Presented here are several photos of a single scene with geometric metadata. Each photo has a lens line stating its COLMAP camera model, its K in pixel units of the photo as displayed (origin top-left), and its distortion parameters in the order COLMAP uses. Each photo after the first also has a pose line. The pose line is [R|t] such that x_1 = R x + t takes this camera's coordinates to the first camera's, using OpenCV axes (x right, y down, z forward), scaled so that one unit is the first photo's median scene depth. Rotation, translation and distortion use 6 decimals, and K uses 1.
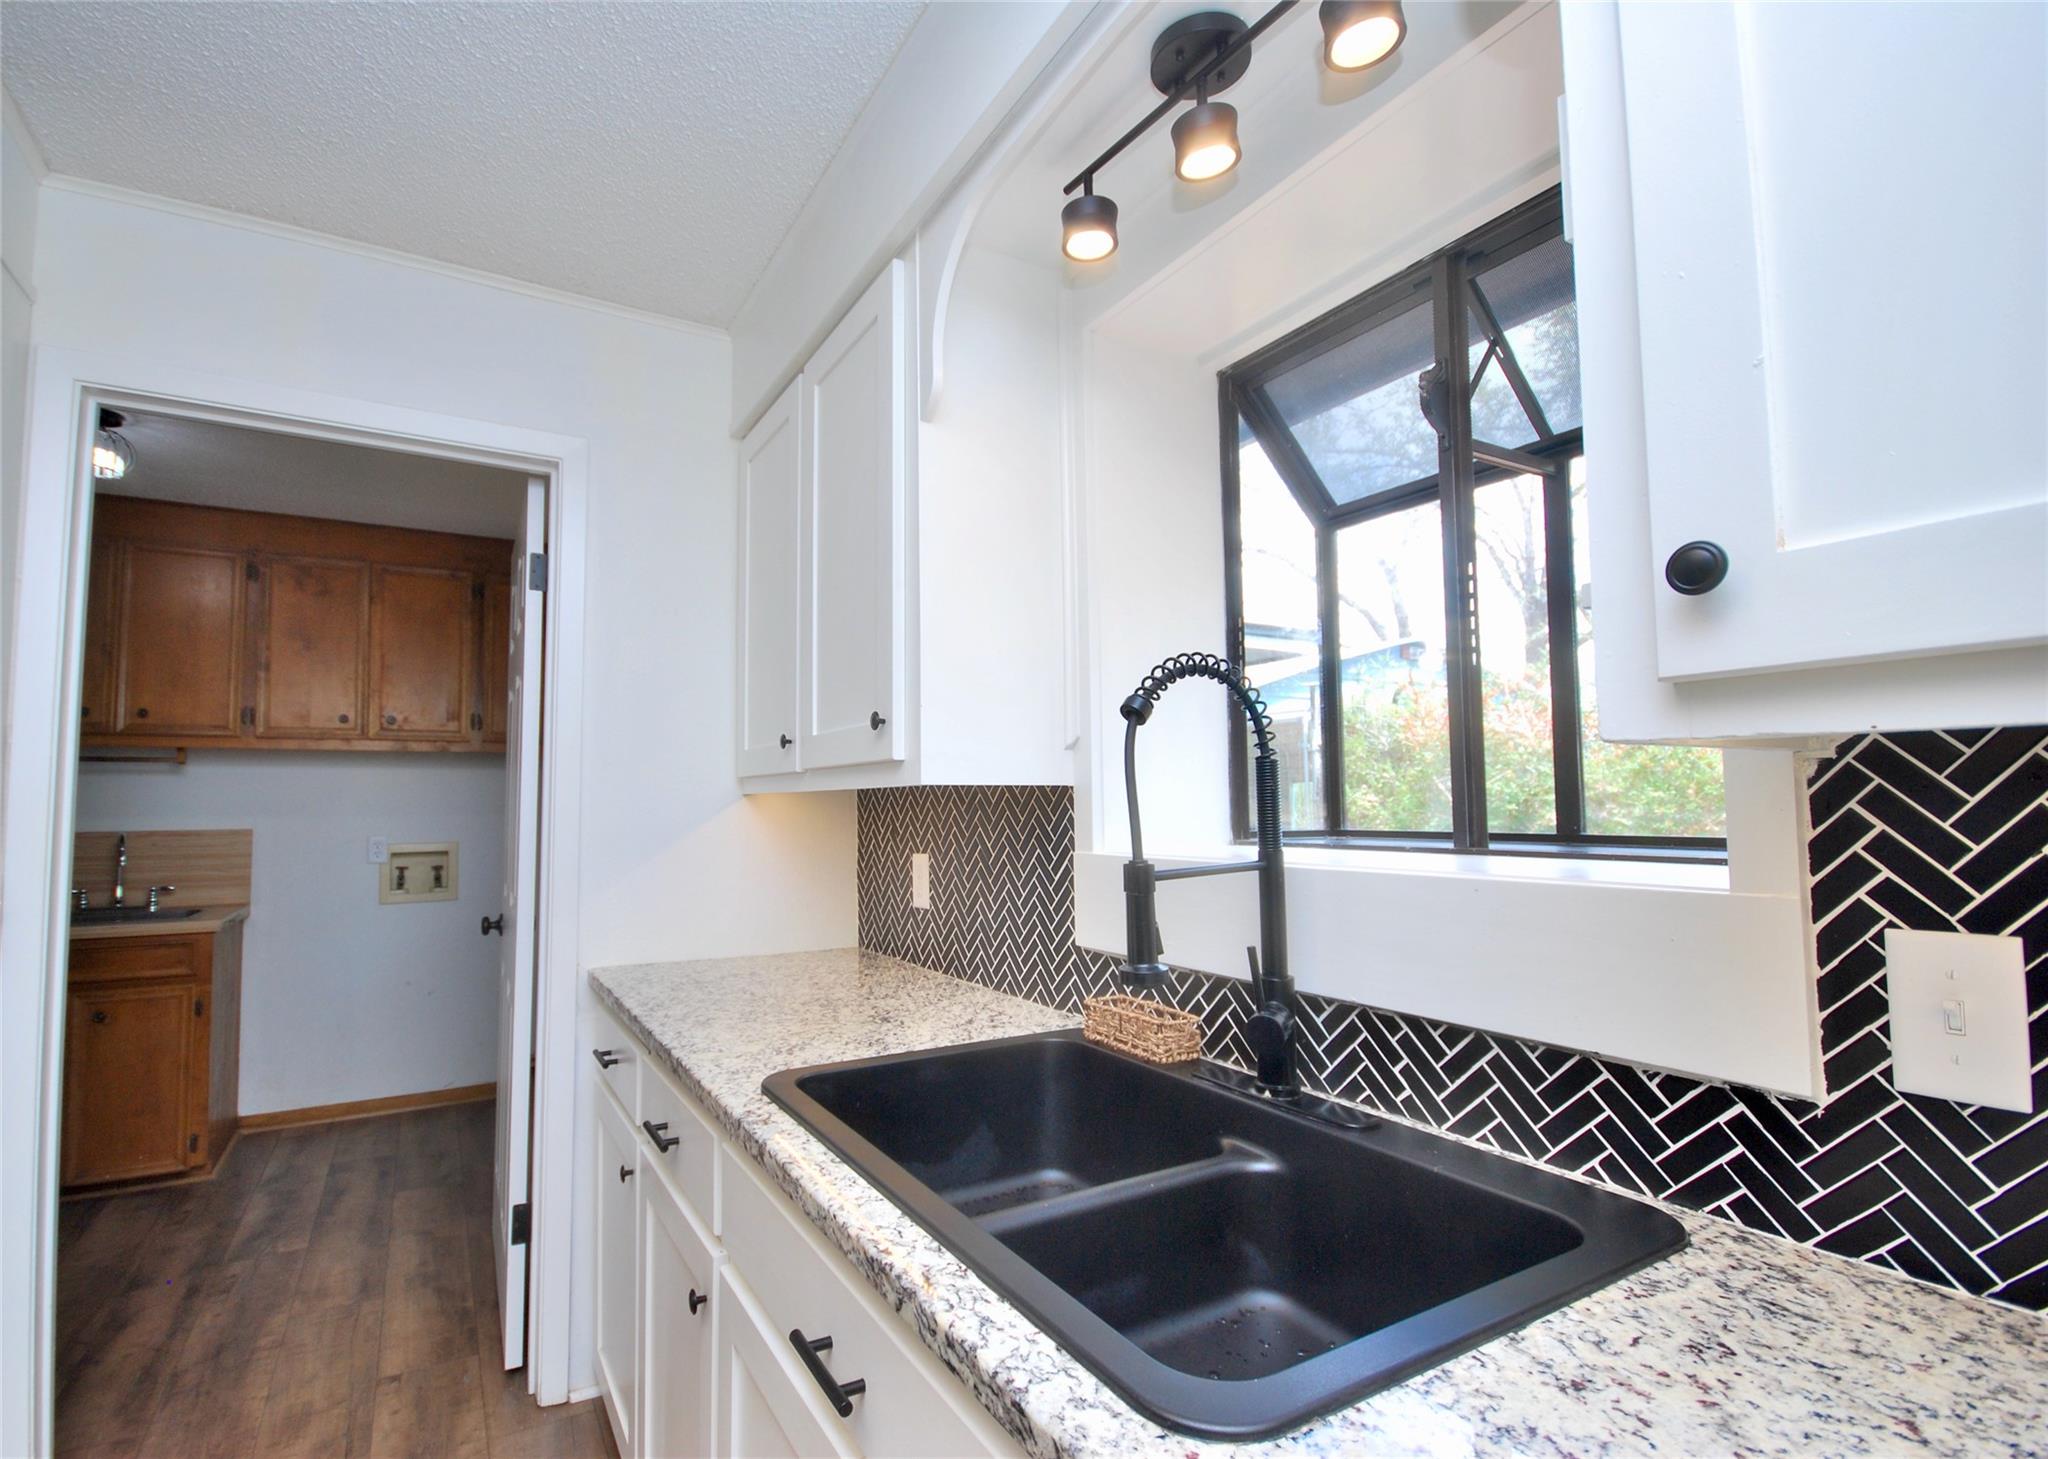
lens RADIAL K [[972.5, 0, 1020.9], [0, 972.5, 732.8], [0, 0, 1]] dist [0.000301, 0.000120]
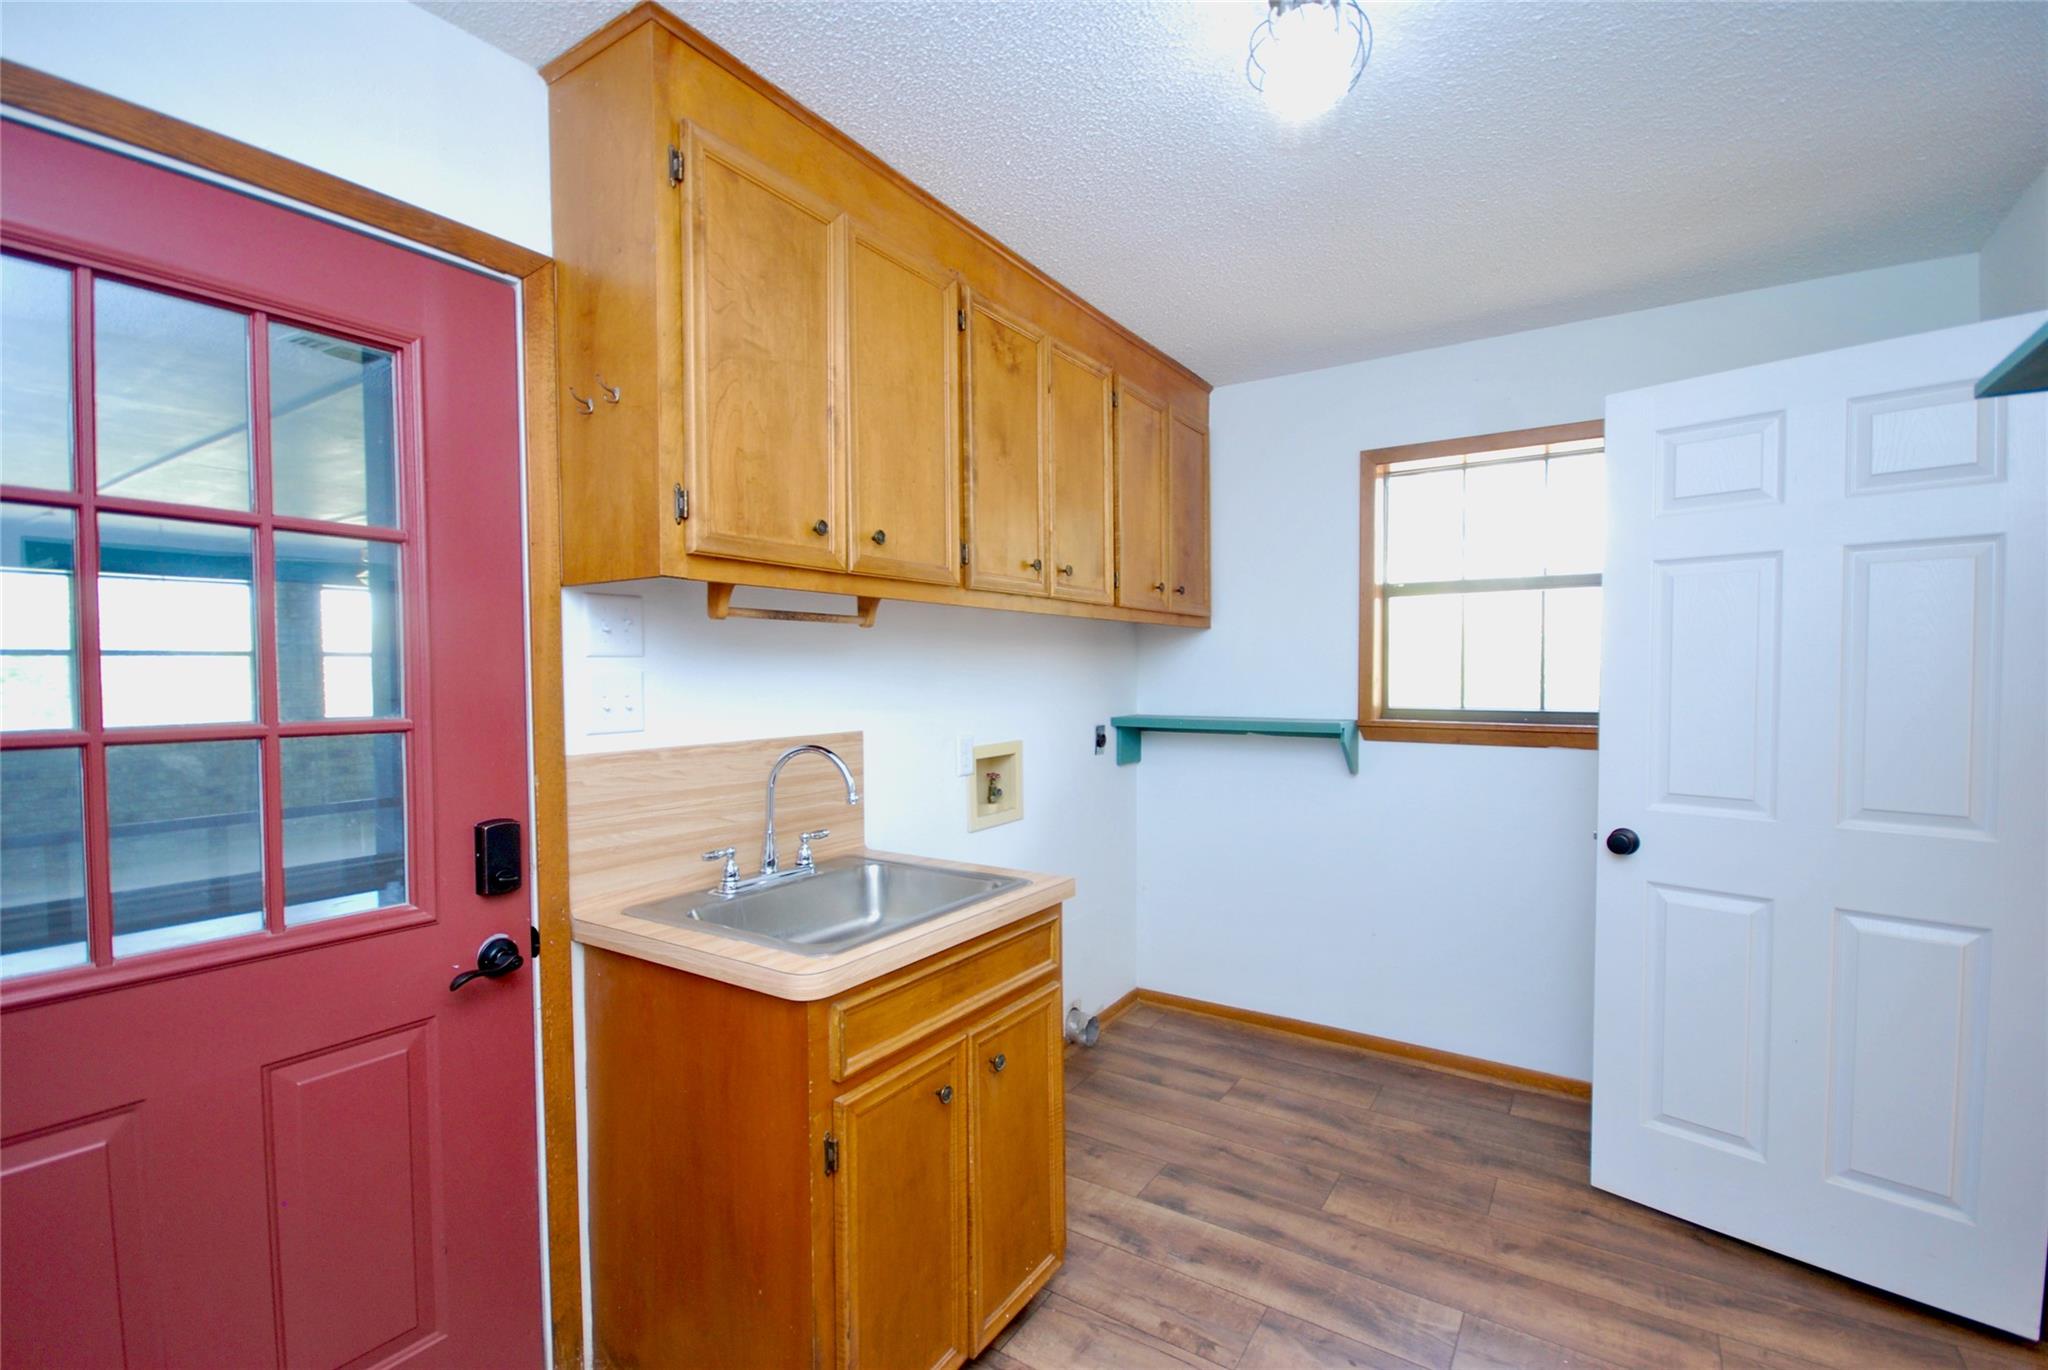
lens RADIAL K [[912.9, 0, 1026.9], [0, 912.9, 689.6], [0, 0, 1]] dist [0.000972, -0.004247]
pose [[0.899721, -0.005299, 0.436433, -1.132142], [-0.032298, 0.996376, 0.078681, 0.025166], [-0.435268, -0.084887, 0.896290, 0.496034]]
